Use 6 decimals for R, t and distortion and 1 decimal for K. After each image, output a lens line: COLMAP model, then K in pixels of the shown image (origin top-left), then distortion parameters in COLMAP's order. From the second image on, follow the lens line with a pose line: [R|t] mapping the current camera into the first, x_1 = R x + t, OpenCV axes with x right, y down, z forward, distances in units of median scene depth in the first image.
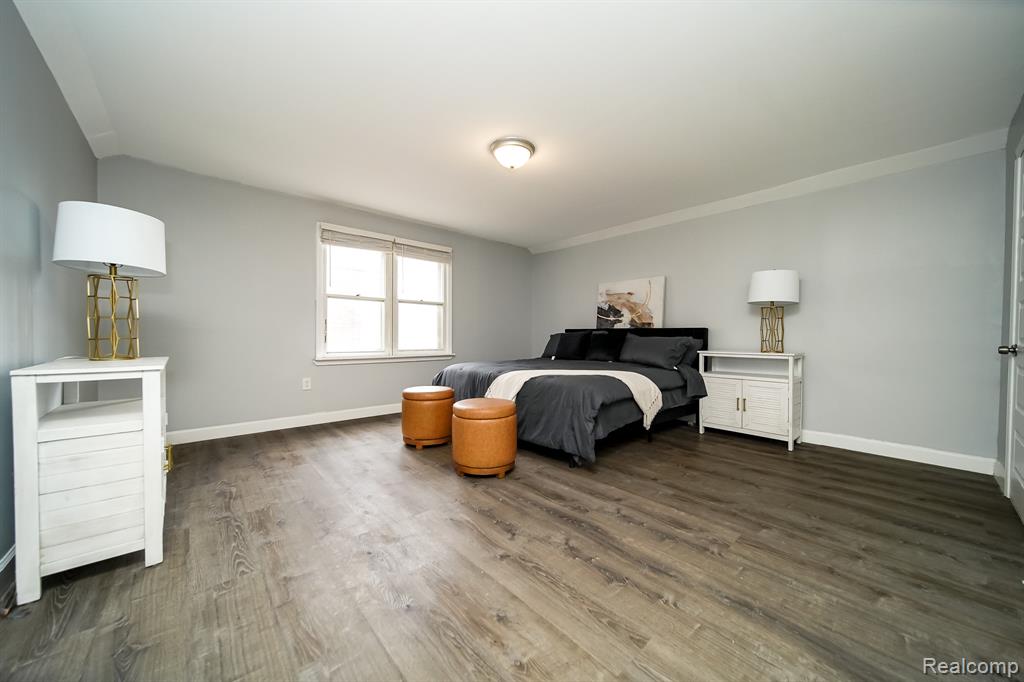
lens RADIAL K [[363.5, 0, 511.6], [0, 363.5, 344.4], [0, 0, 1]] dist [-0.003094, -0.000871]
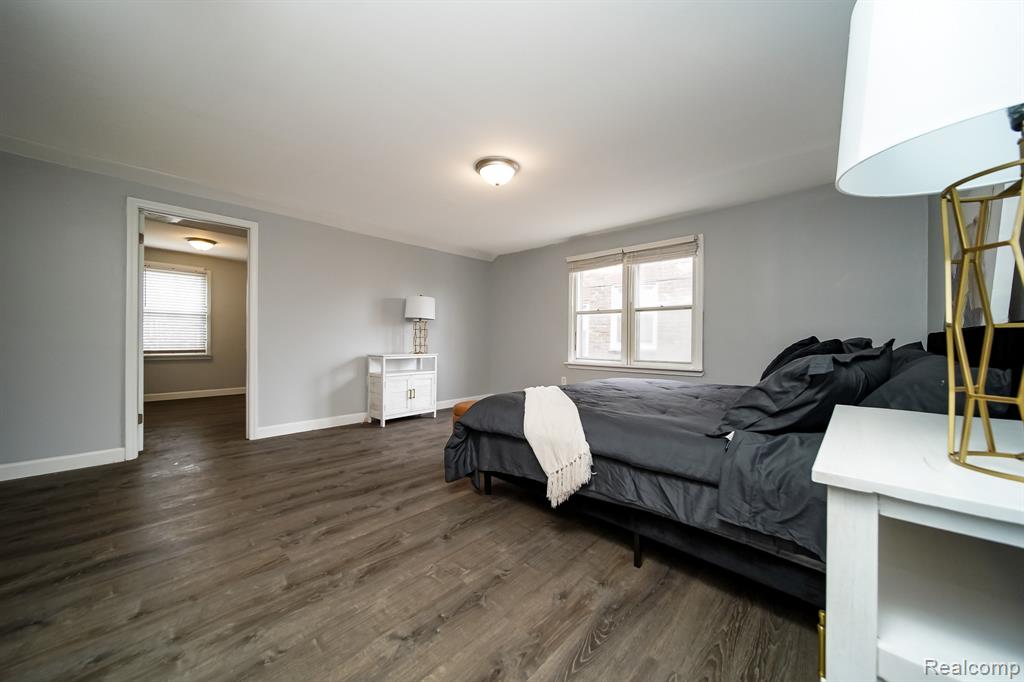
lens RADIAL K [[363.5, 0, 507.9], [0, 363.5, 343.9], [0, 0, 1]] dist [-0.003094, -0.000871]
pose [[0.092996, 0.005440, -0.995652, 0.961040], [-0.029880, 0.999550, 0.002670, -0.031099], [0.995218, 0.029501, 0.093117, 0.867365]]
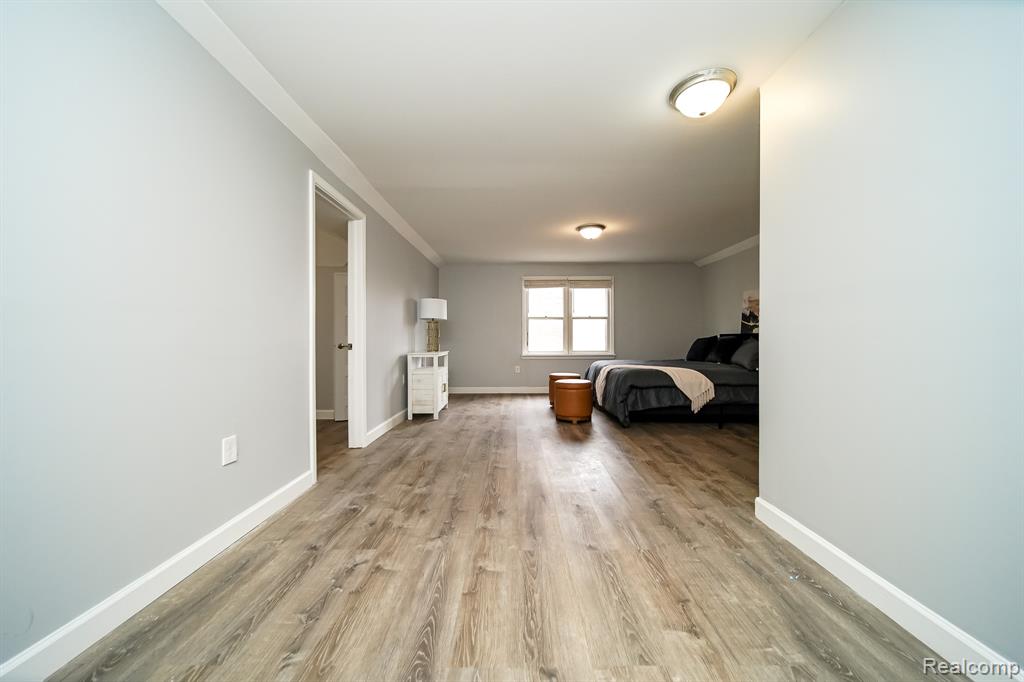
lens RADIAL K [[363.5, 0, 508.2], [0, 363.5, 340.6], [0, 0, 1]] dist [-0.003094, -0.000871]
pose [[0.735142, -0.006621, -0.677881, 0.767744], [-0.007509, 0.999811, -0.017909, 0.002880], [0.677872, 0.018256, 0.734953, -0.418427]]
